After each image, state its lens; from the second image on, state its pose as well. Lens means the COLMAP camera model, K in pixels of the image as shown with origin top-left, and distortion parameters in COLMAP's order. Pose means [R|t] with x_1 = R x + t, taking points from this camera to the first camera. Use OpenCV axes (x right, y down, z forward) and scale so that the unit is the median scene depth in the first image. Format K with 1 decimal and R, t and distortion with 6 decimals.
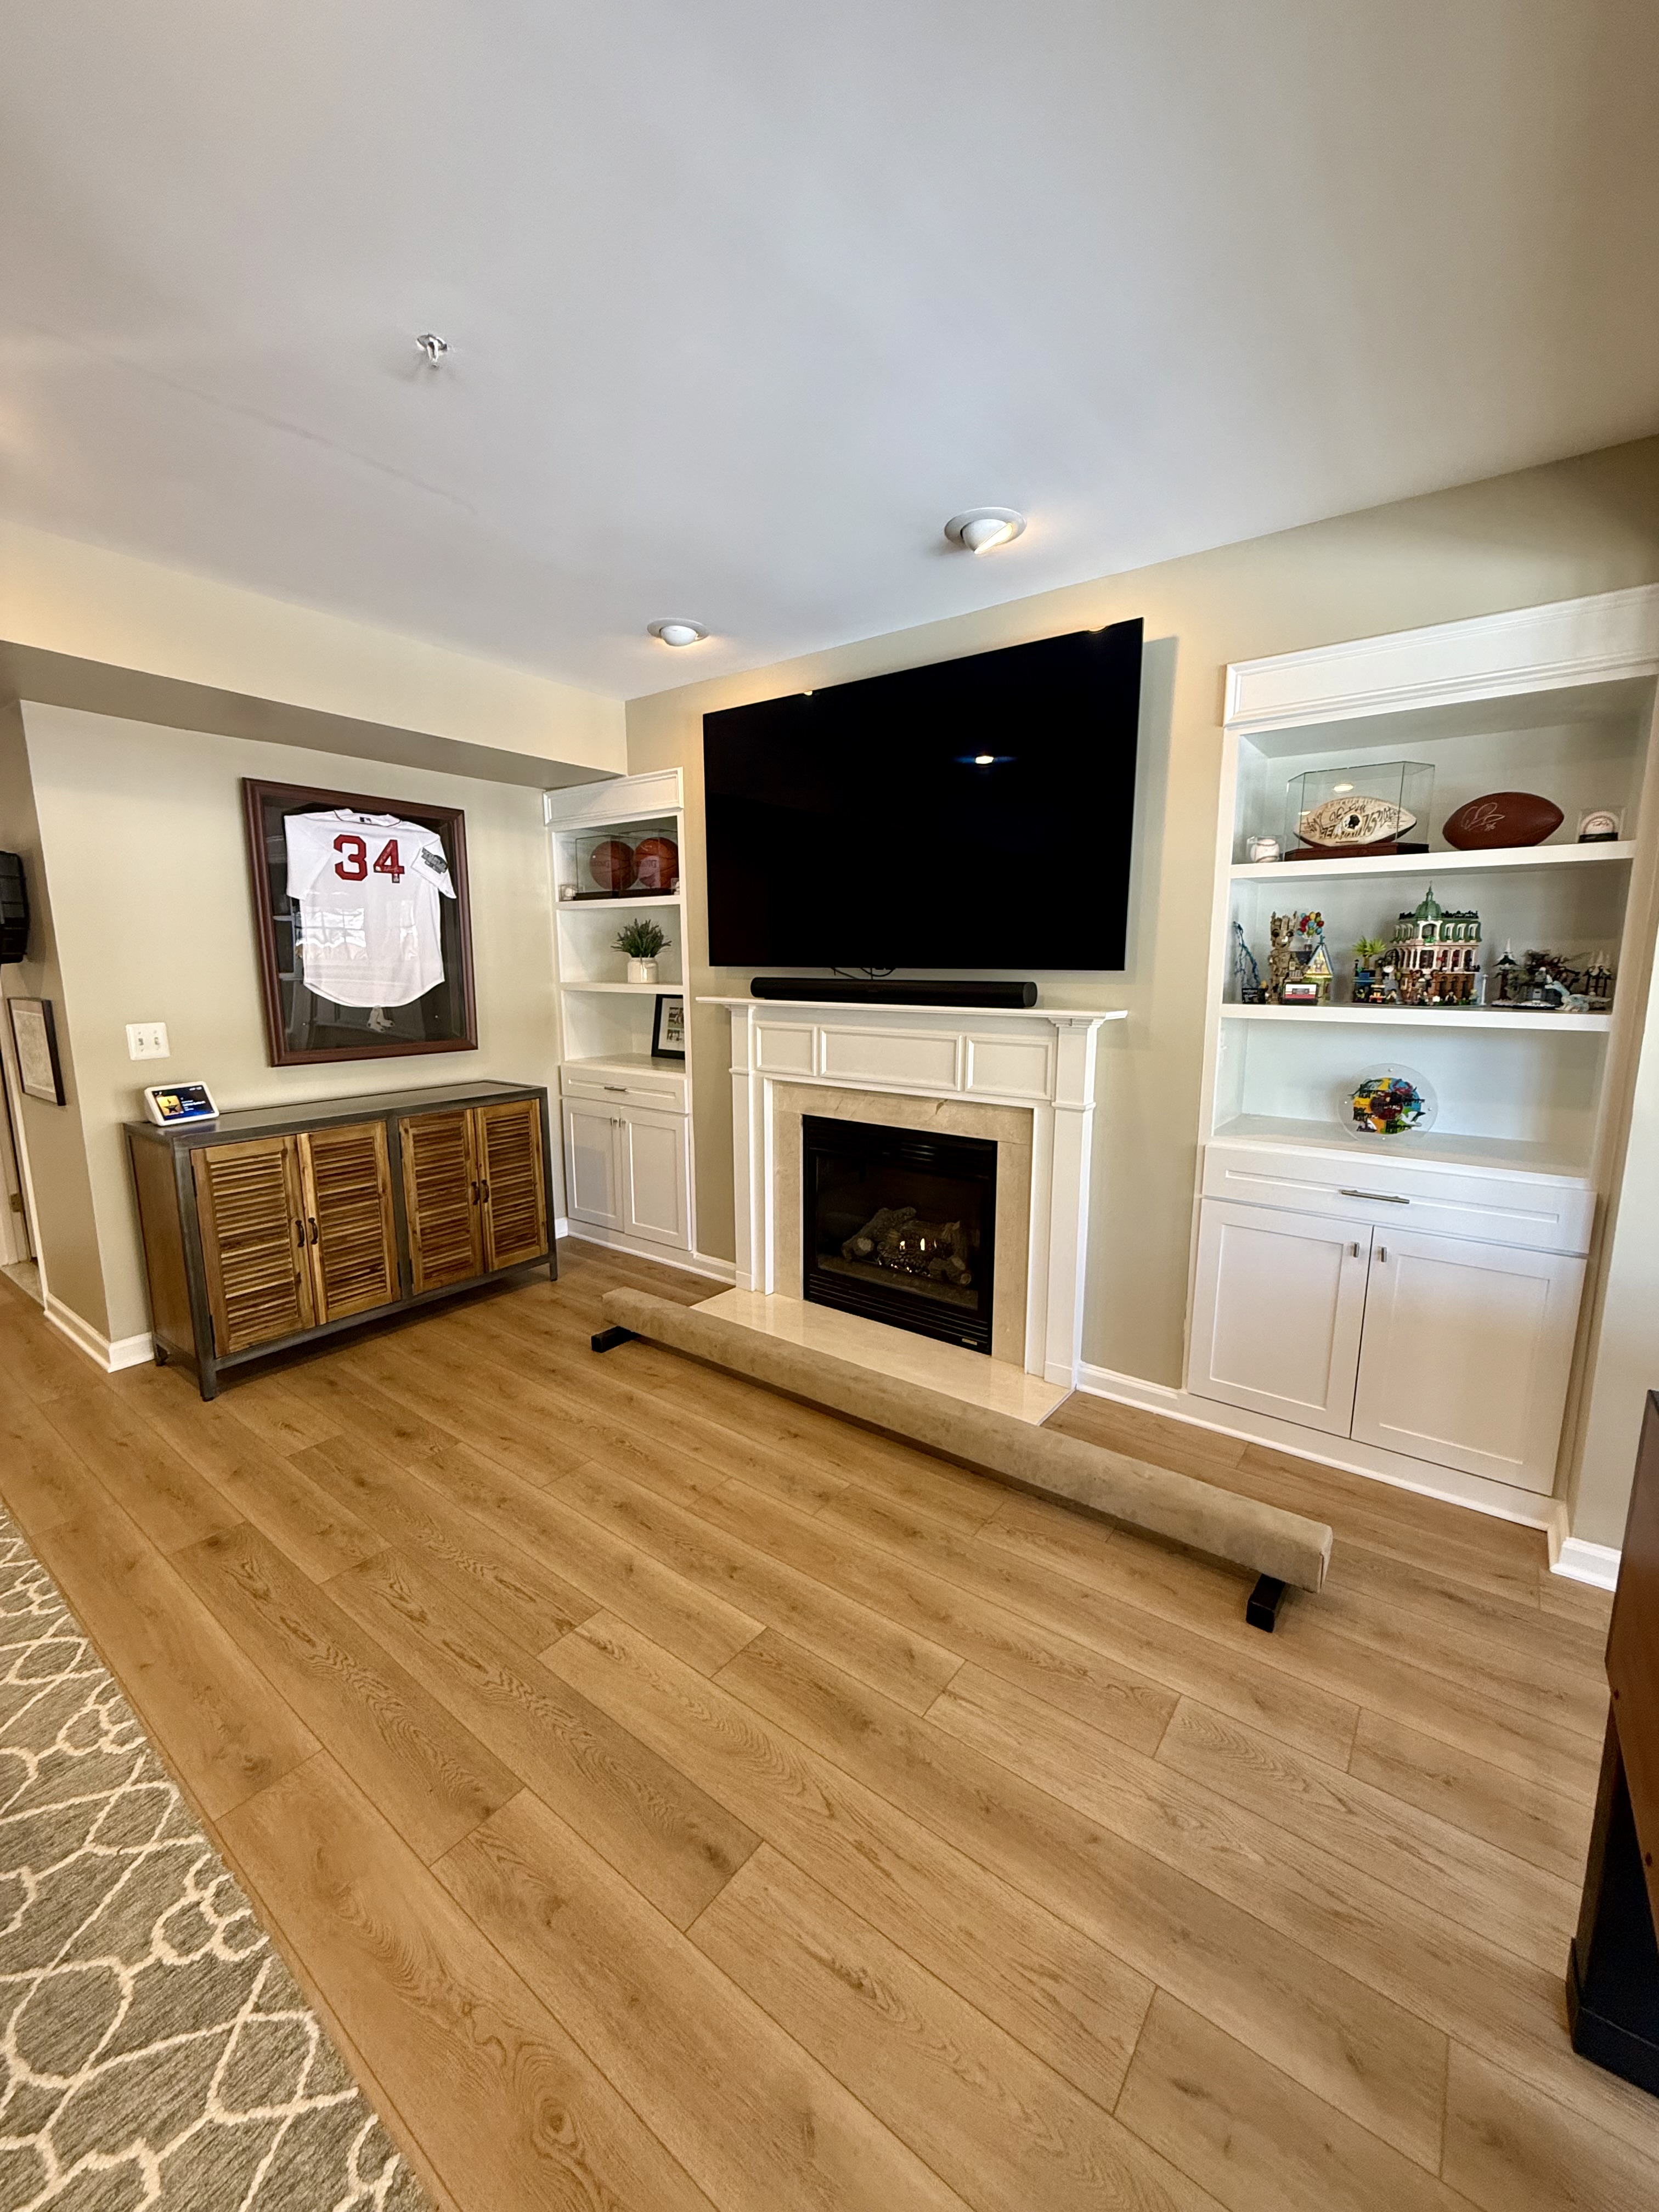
lens RADIAL K [[882.0, 0, 828.3], [0, 882.0, 1104.8], [0, 0, 1]] dist [-0.000921, 0.000402]
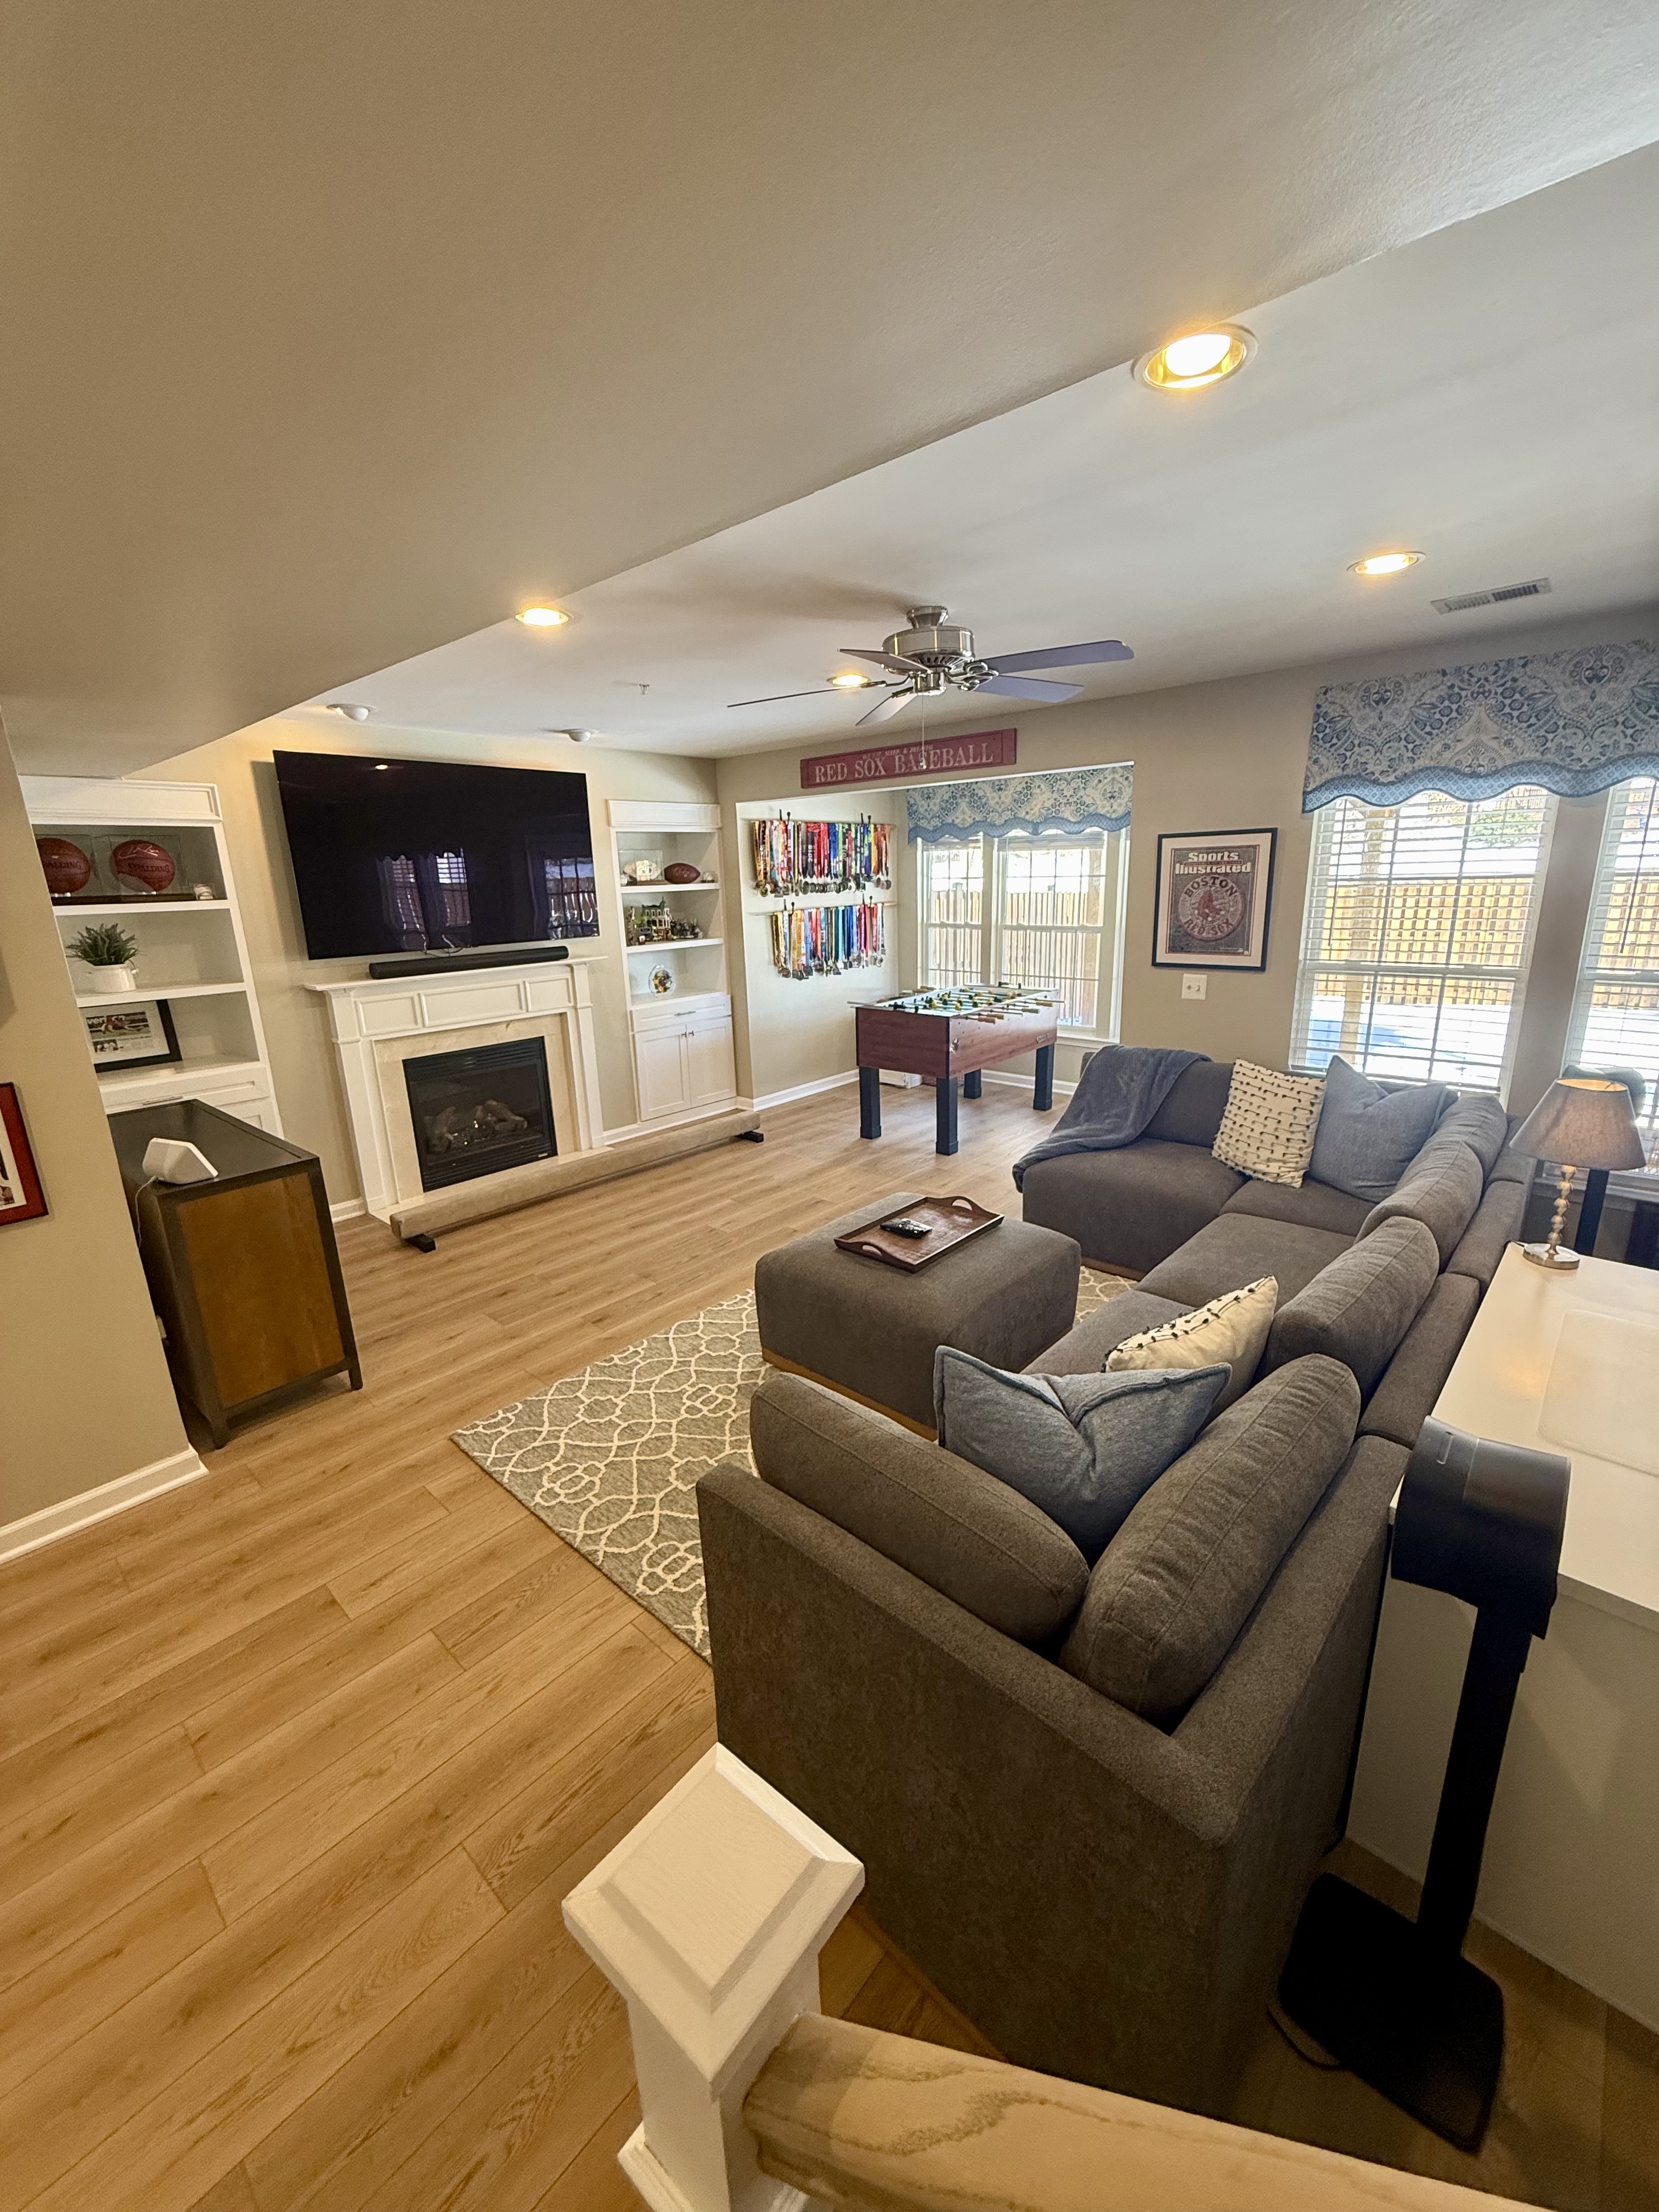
lens RADIAL K [[882.0, 0, 832.8], [0, 882.0, 1106.0], [0, 0, 1]] dist [-0.000921, 0.000402]
pose [[0.079973, -0.261644, 0.961846, -1.792586], [0.189058, 0.951403, 0.243084, -0.173969], [-0.978704, 0.162404, 0.125552, 0.245044]]
